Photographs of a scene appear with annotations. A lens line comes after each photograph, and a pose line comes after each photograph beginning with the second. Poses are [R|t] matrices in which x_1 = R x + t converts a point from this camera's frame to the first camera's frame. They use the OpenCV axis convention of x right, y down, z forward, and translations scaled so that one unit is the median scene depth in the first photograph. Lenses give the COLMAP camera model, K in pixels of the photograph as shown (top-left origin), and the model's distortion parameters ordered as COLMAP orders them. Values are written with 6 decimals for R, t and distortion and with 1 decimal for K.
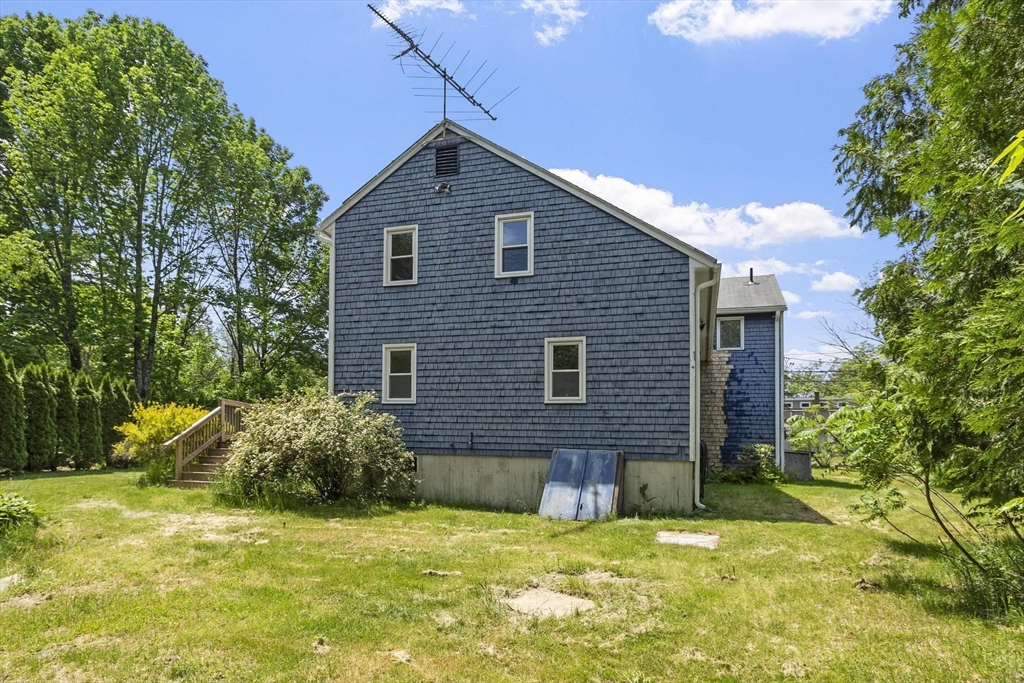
lens RADIAL K [[576.8, 0, 515.6], [0, 576.8, 367.9], [0, 0, 1]] dist [-0.004121, 0.000343]
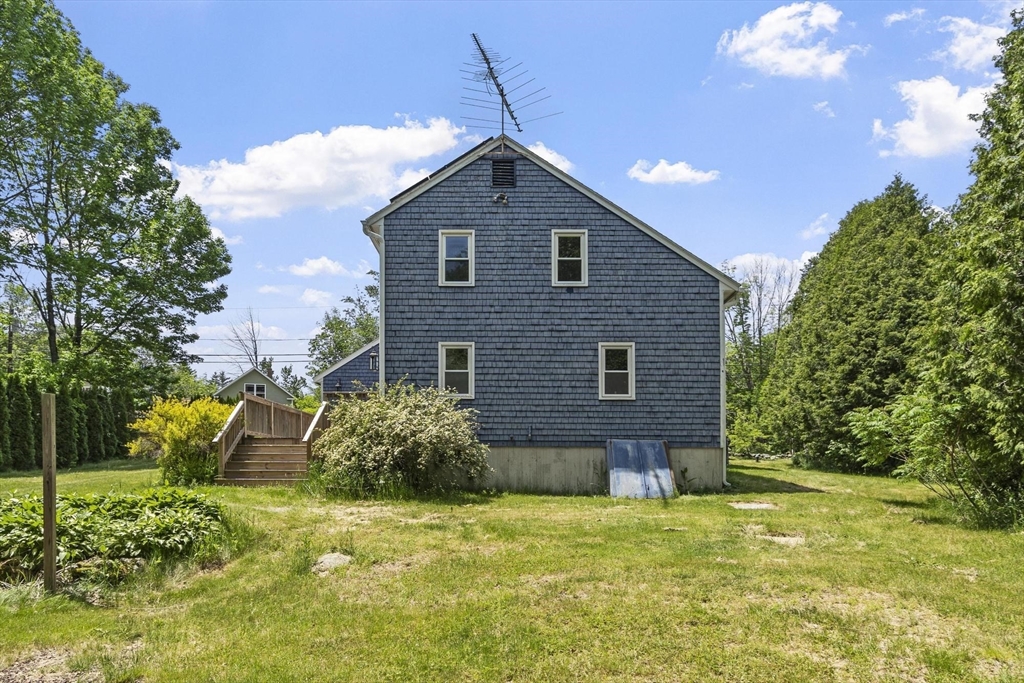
lens RADIAL K [[664.3, 0, 511.1], [0, 664.3, 341.8], [0, 0, 1]] dist [0.002805, -0.002646]
pose [[0.953683, 0.029672, 0.299346, -0.491318], [-0.025755, 0.999523, -0.017022, -0.025195], [-0.299708, 0.008524, 0.953993, -0.194417]]
